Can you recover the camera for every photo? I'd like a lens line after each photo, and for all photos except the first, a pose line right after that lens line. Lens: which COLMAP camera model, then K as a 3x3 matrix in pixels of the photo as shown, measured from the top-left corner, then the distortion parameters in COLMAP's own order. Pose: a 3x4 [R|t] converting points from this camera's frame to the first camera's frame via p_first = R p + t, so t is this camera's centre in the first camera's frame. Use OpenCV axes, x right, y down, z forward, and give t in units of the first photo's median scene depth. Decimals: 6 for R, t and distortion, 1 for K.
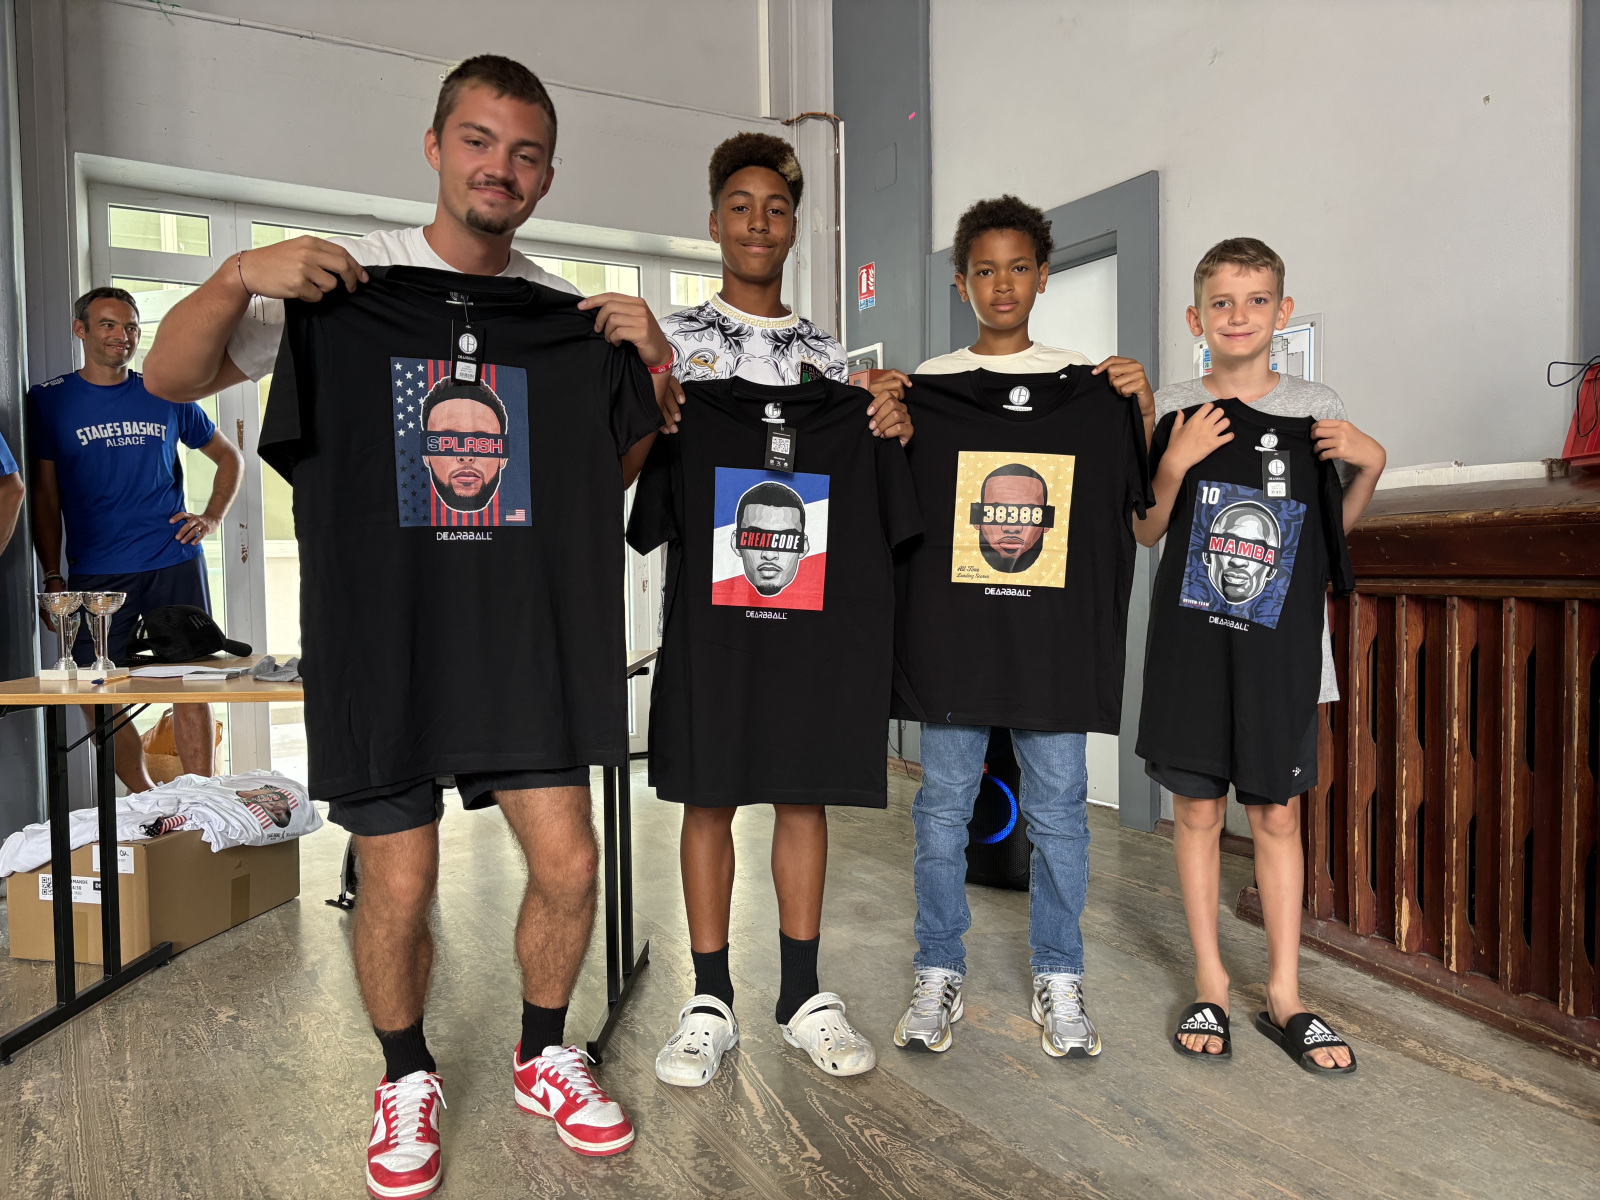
lens RADIAL K [[1218.9, 0, 790.6], [0, 1218.9, 615.3], [0, 0, 1]] dist [0.042936, -0.055949]
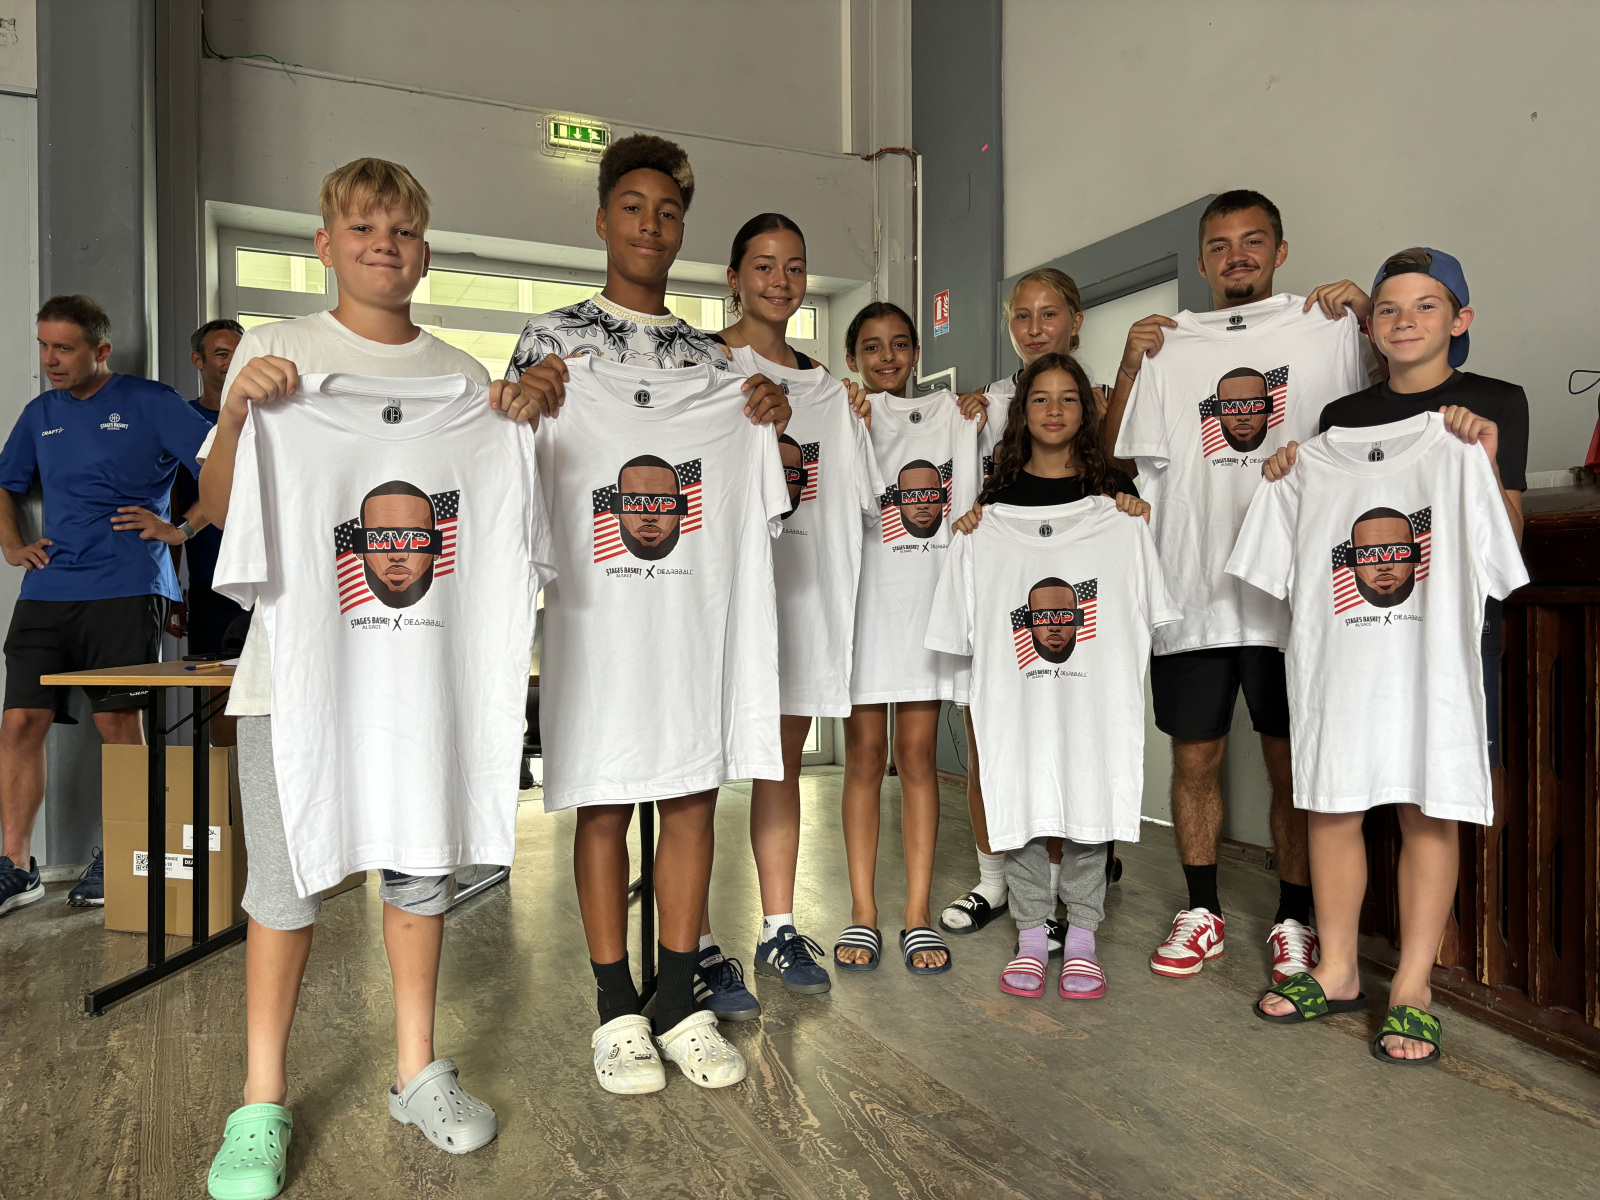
lens RADIAL K [[1218.9, 0, 785.9], [0, 1218.9, 599.1], [0, 0, 1]] dist [0.042936, -0.055949]
pose [[0.995338, 0.008859, -0.096037, 0.075747], [-0.012645, 0.999163, -0.038893, 0.027582], [0.095612, 0.039926, 0.994618, -0.051220]]
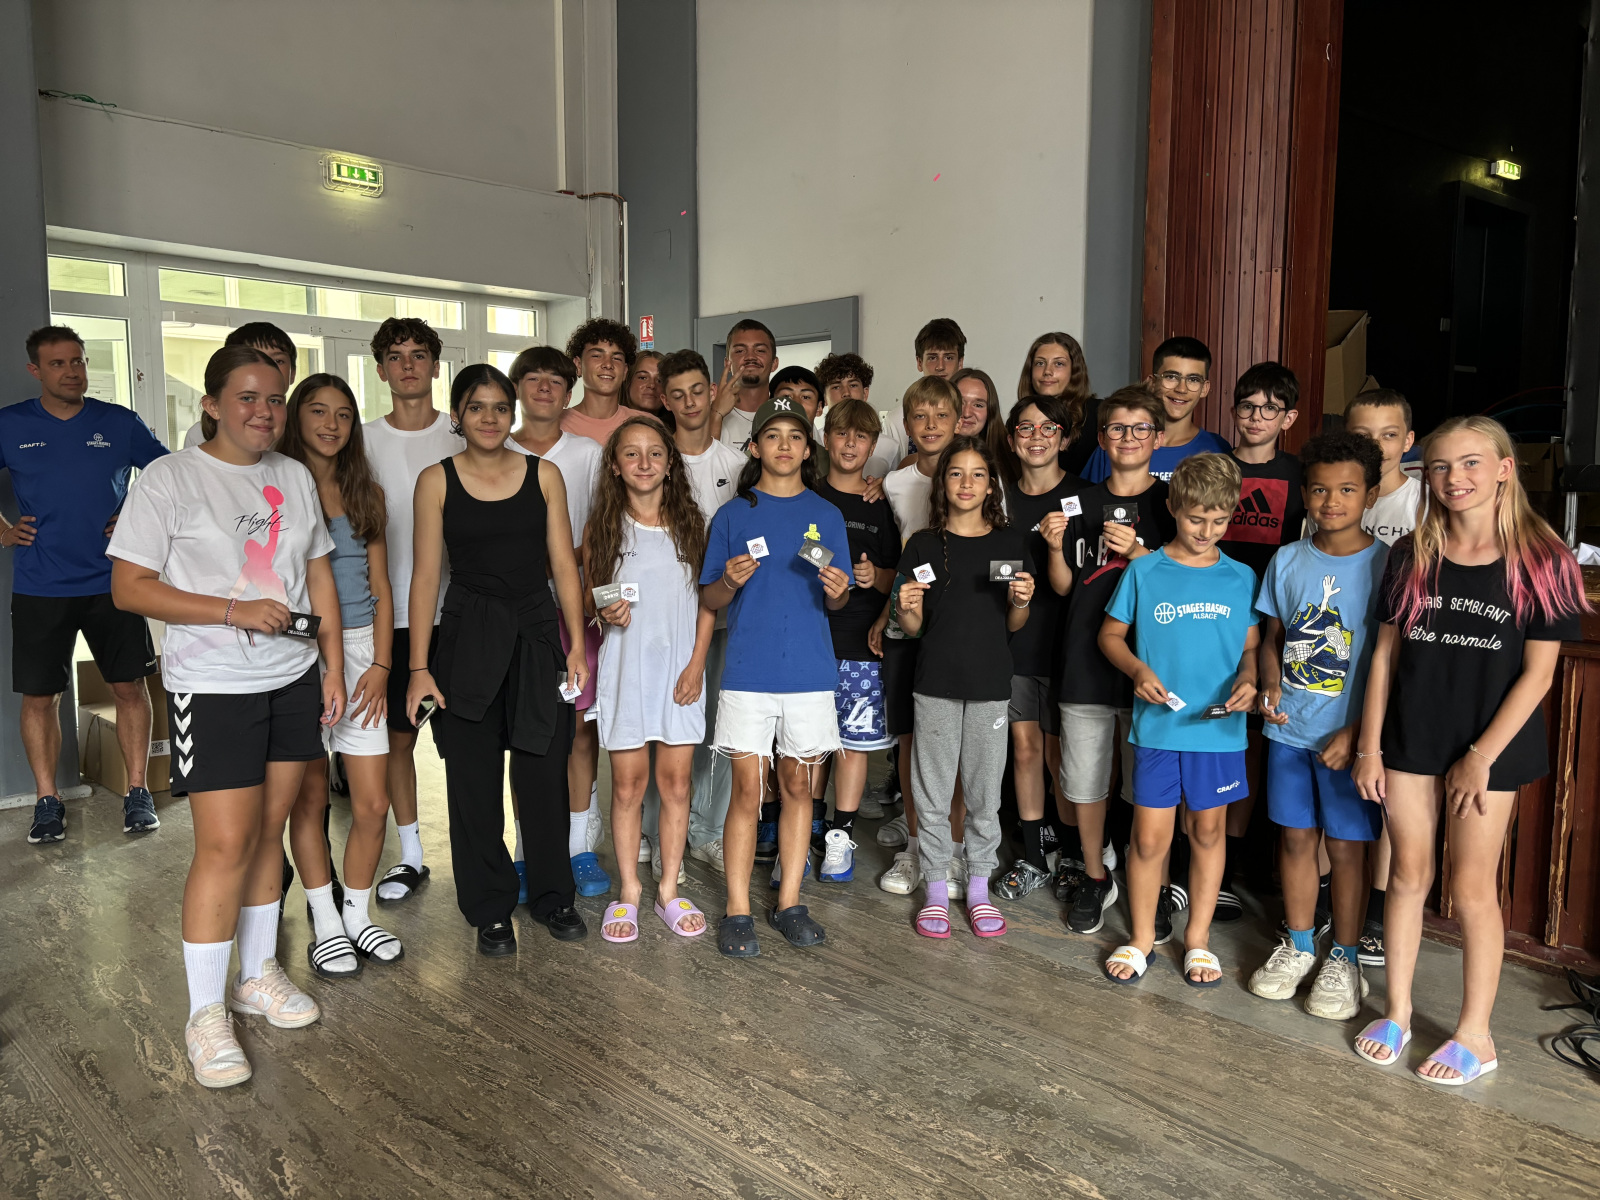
lens RADIAL K [[1218.9, 0, 800.5], [0, 1218.9, 615.5], [0, 0, 1]] dist [0.042936, -0.055949]
pose [[0.966211, -0.013190, 0.257414, -0.283587], [-0.003443, 0.997940, 0.064058, -0.108151], [-0.257729, -0.062780, 0.964176, -0.800902]]
